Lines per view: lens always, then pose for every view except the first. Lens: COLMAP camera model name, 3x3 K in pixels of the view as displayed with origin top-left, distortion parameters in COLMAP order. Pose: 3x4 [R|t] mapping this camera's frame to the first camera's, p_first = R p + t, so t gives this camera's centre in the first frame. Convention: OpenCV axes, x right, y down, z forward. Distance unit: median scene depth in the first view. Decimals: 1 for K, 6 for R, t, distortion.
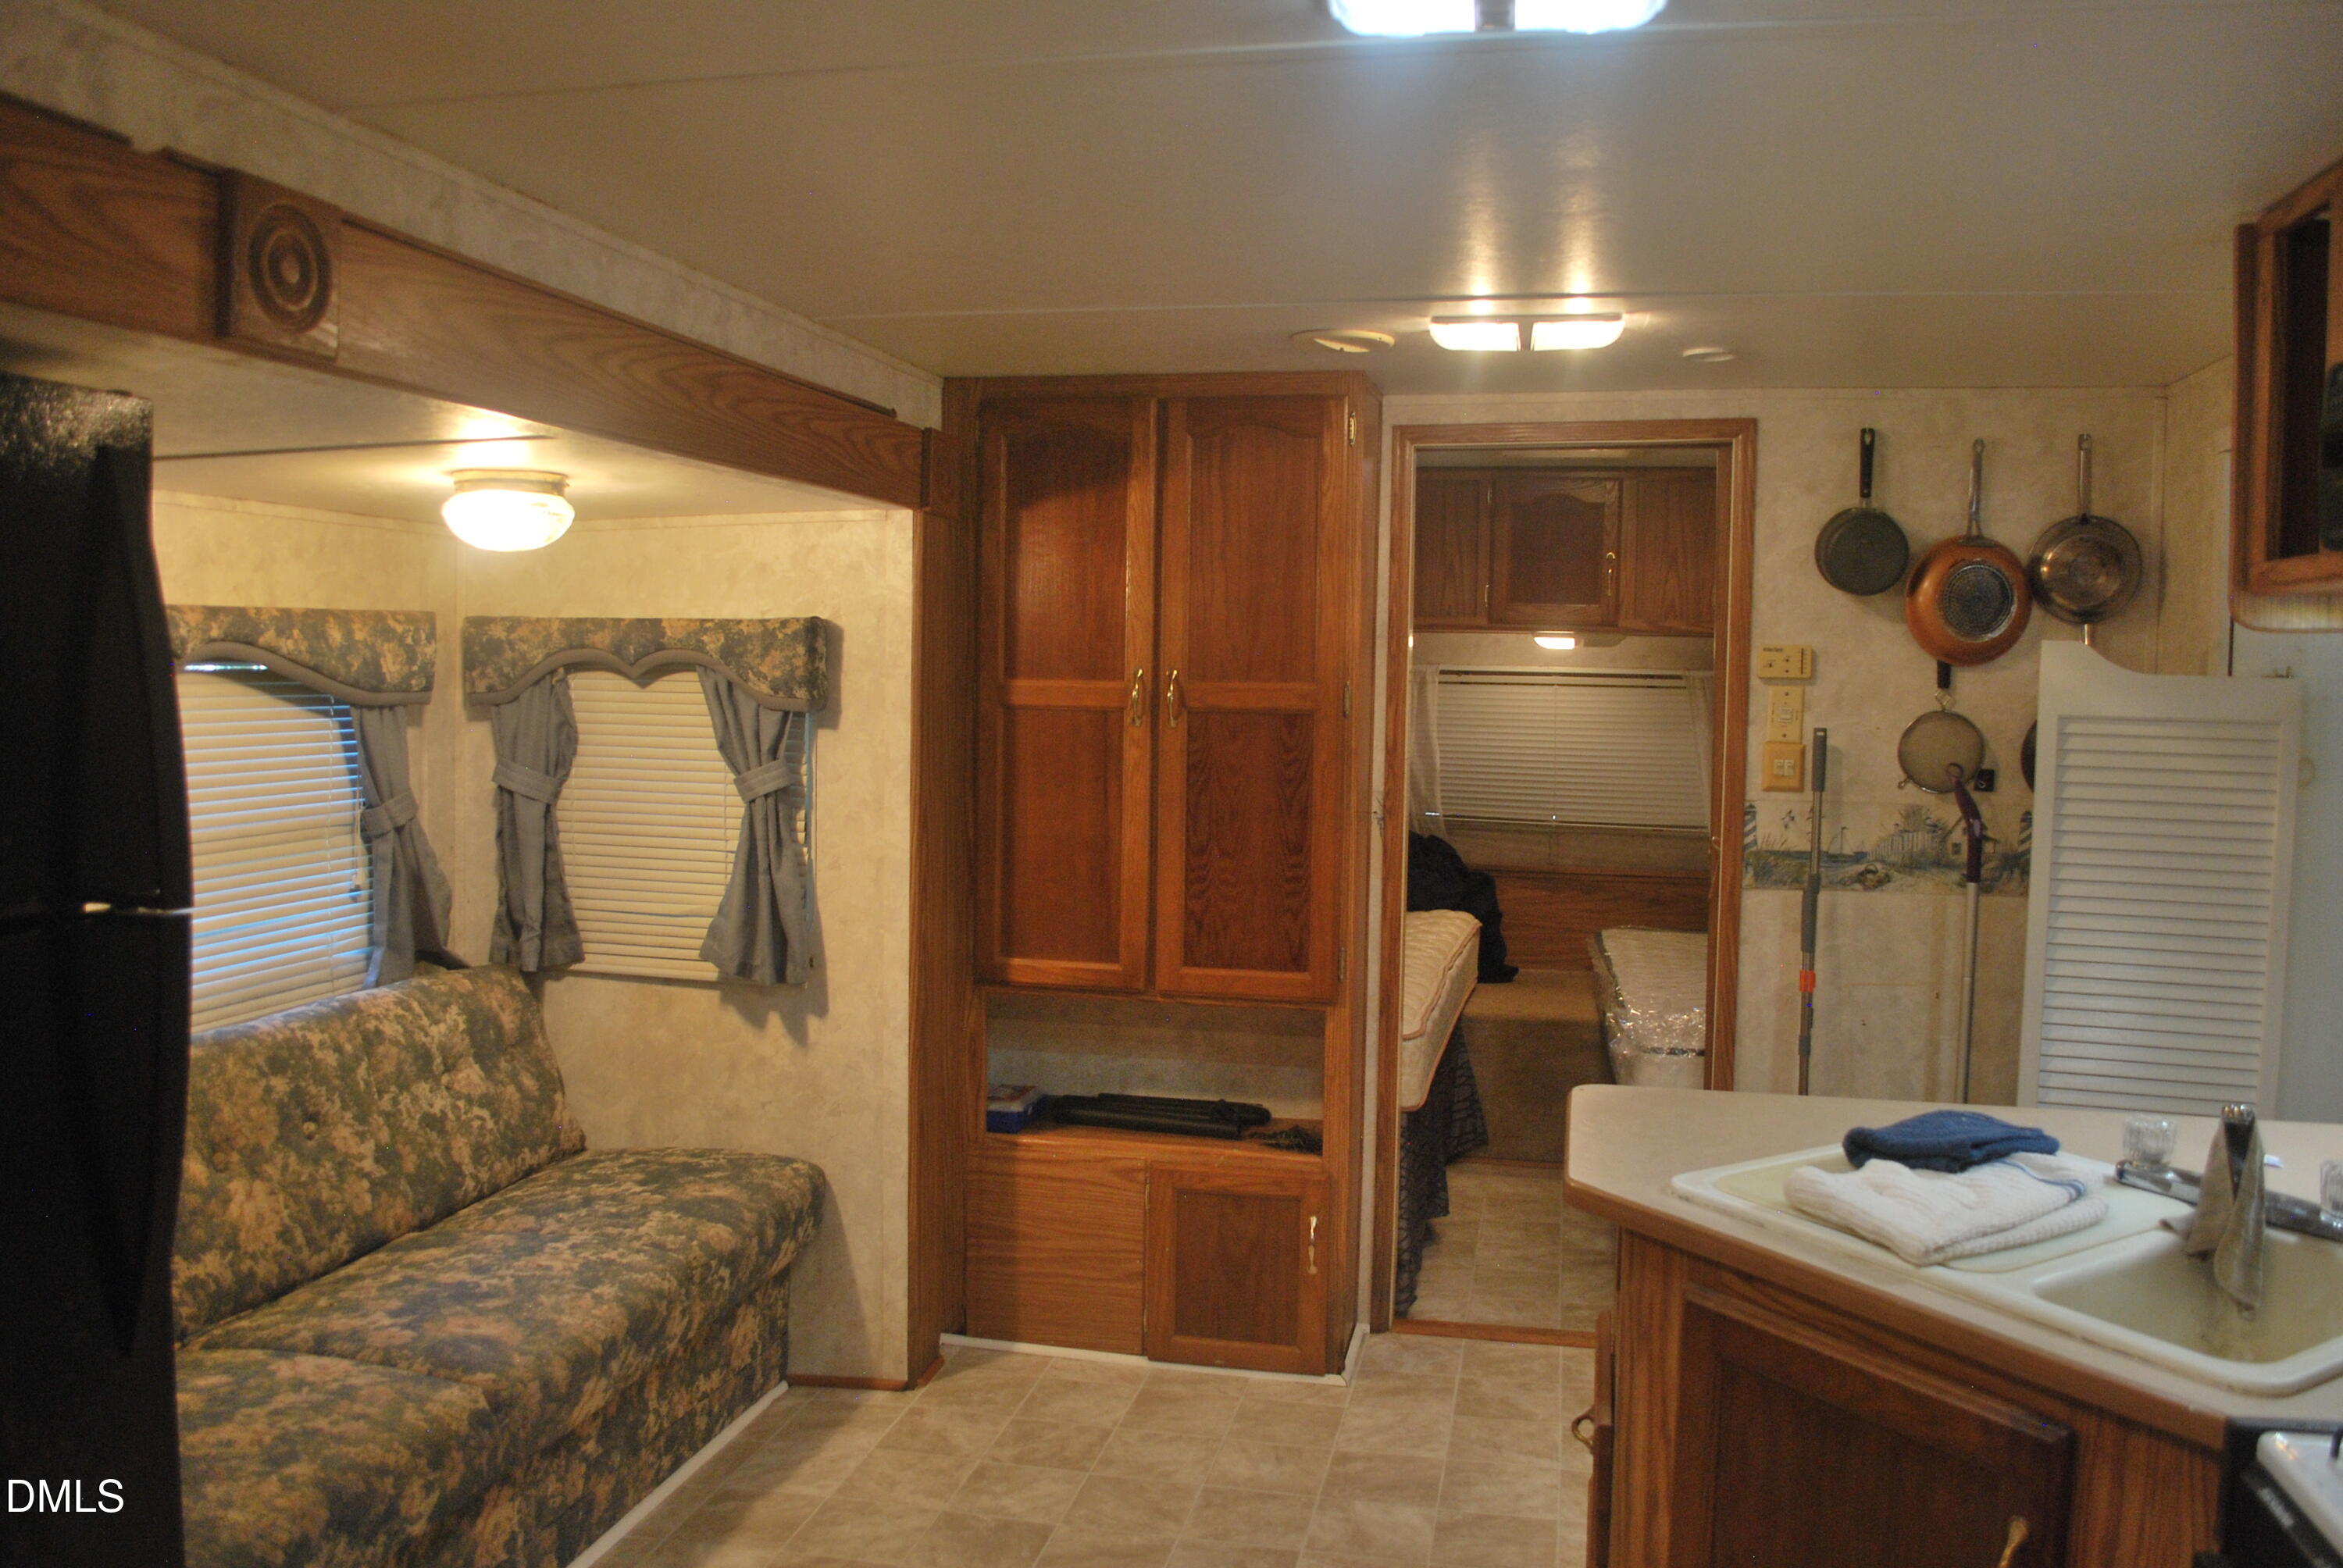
lens RADIAL K [[1856.8, 0, 1177.9], [0, 1856.8, 775.5], [0, 0, 1]] dist [-0.084226, 0.000811]
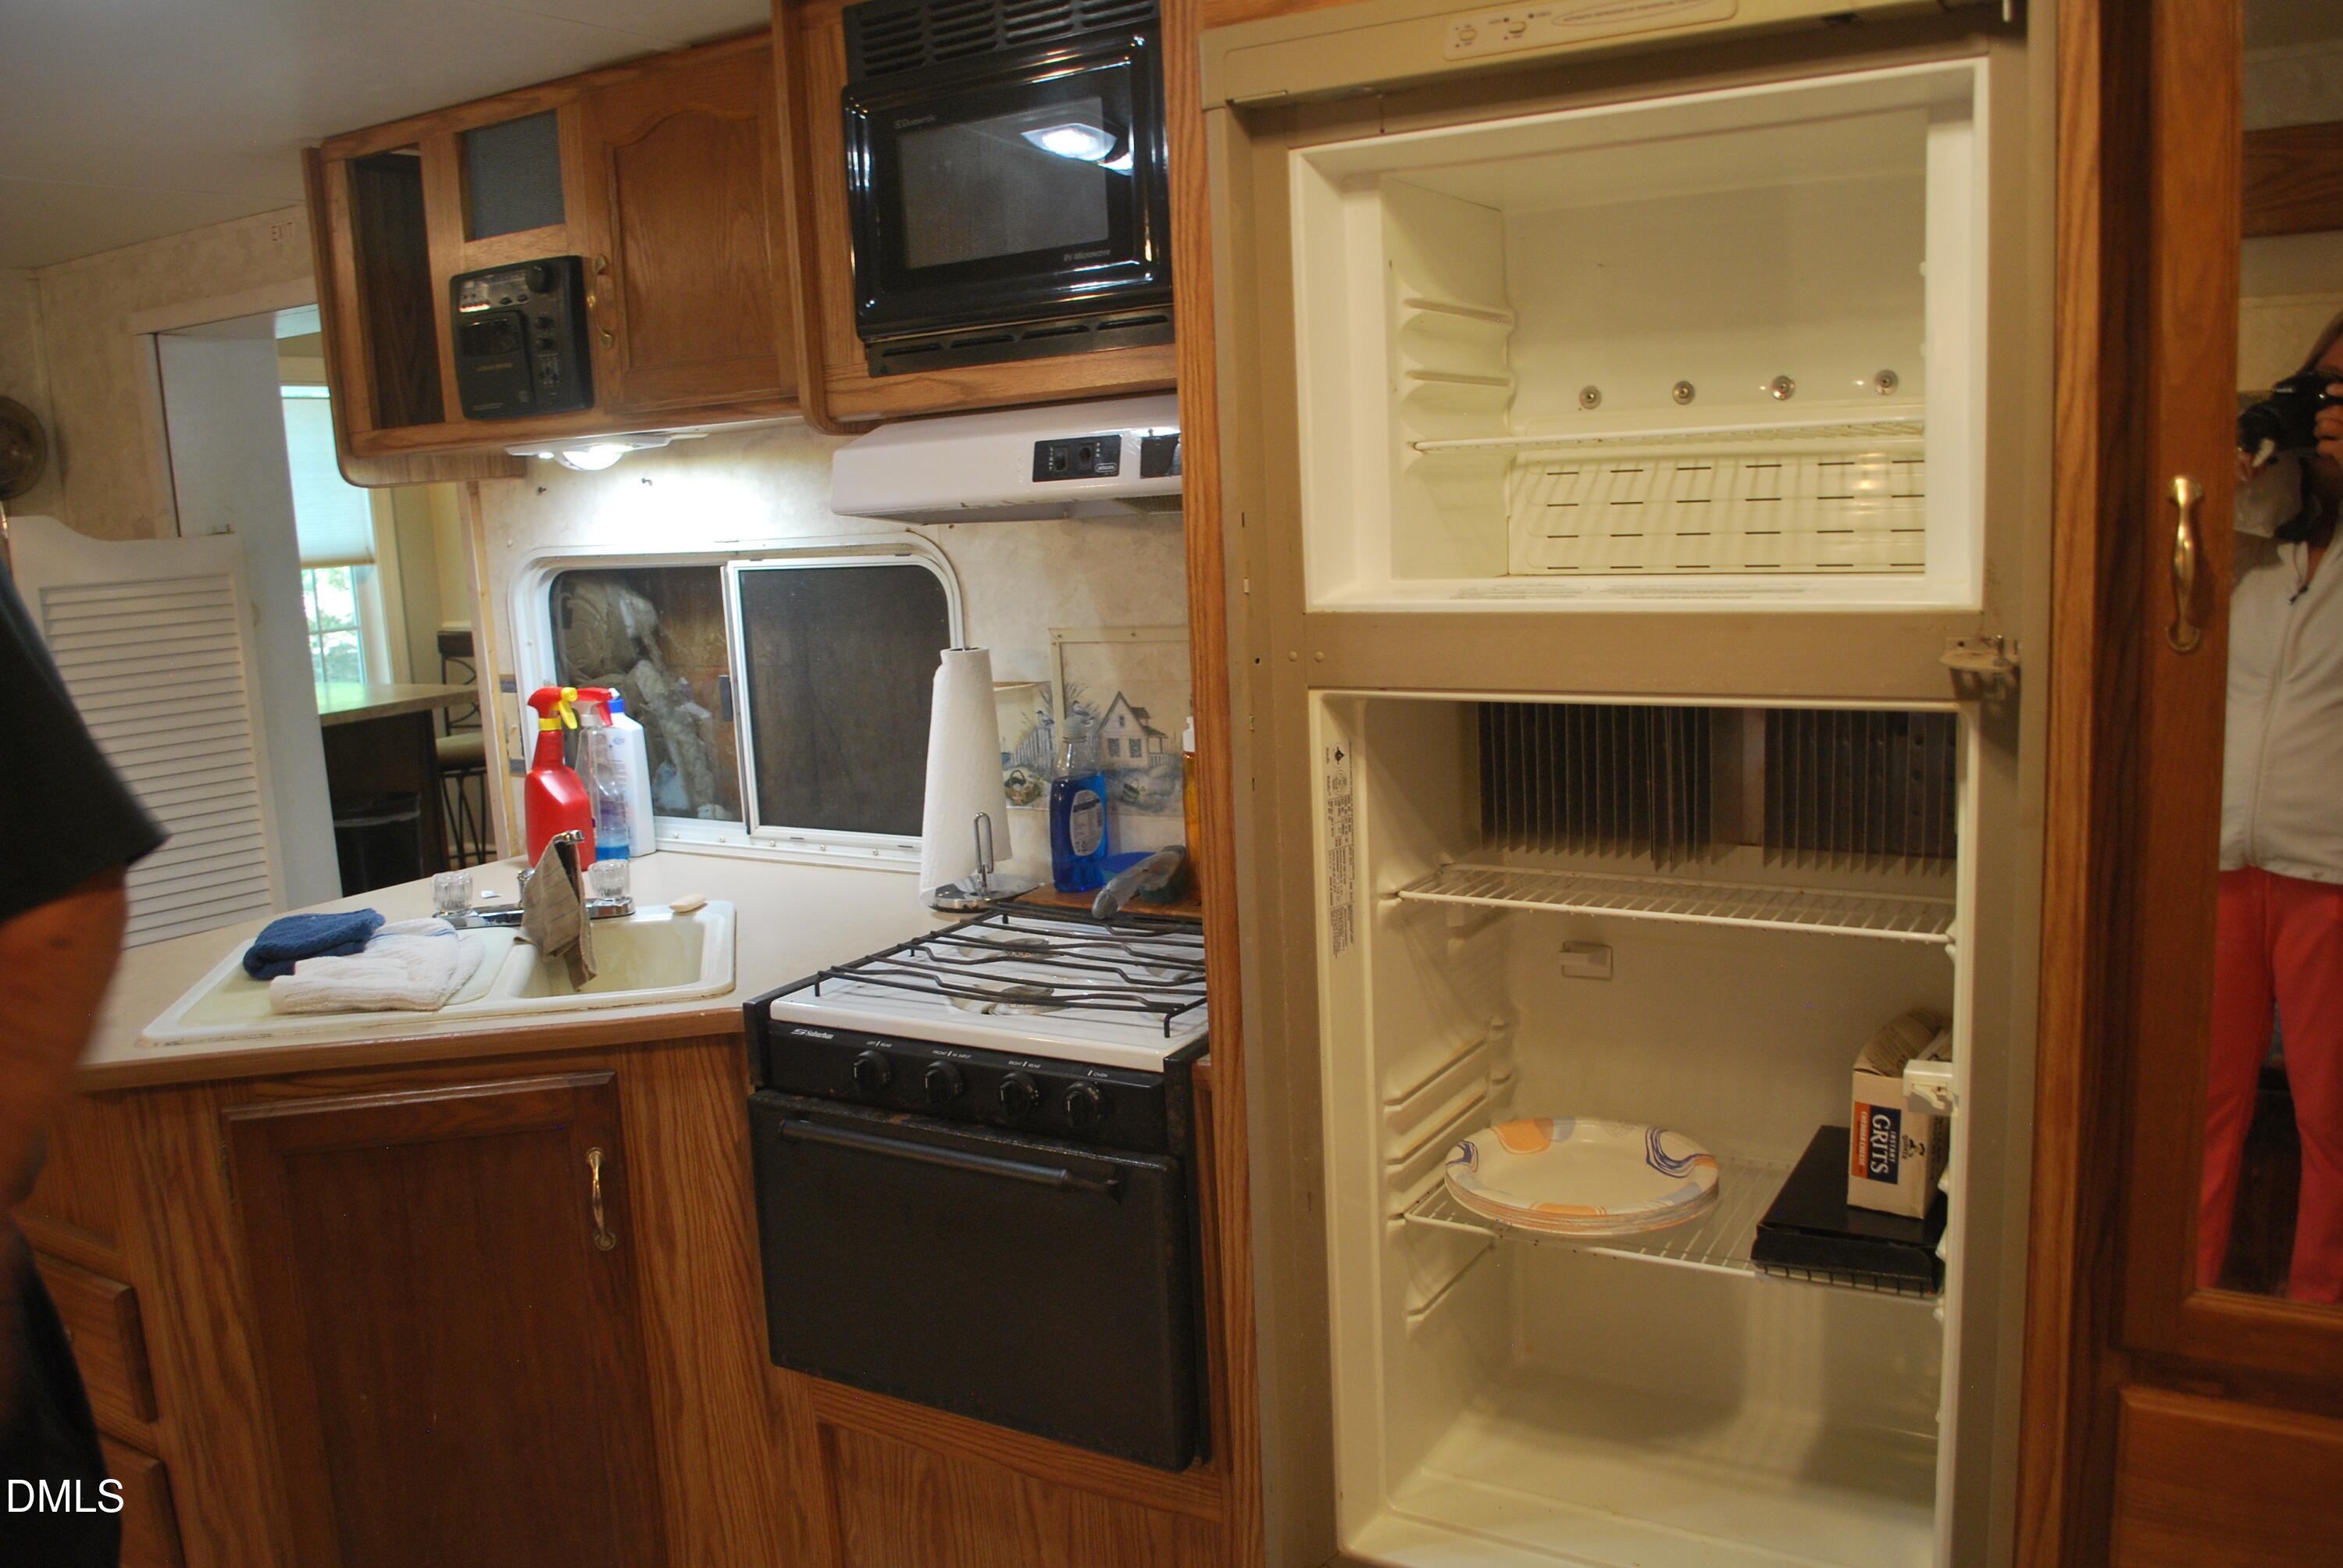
lens RADIAL K [[1856.8, 0, 1177.9], [0, 1856.8, 775.5], [0, 0, 1]] dist [-0.084226, 0.000811]
pose [[0.321794, -0.182788, 0.928998, -0.419692], [0.116678, 0.981365, 0.152676, -0.012830], [-0.939593, 0.059264, 0.337124, 0.075995]]
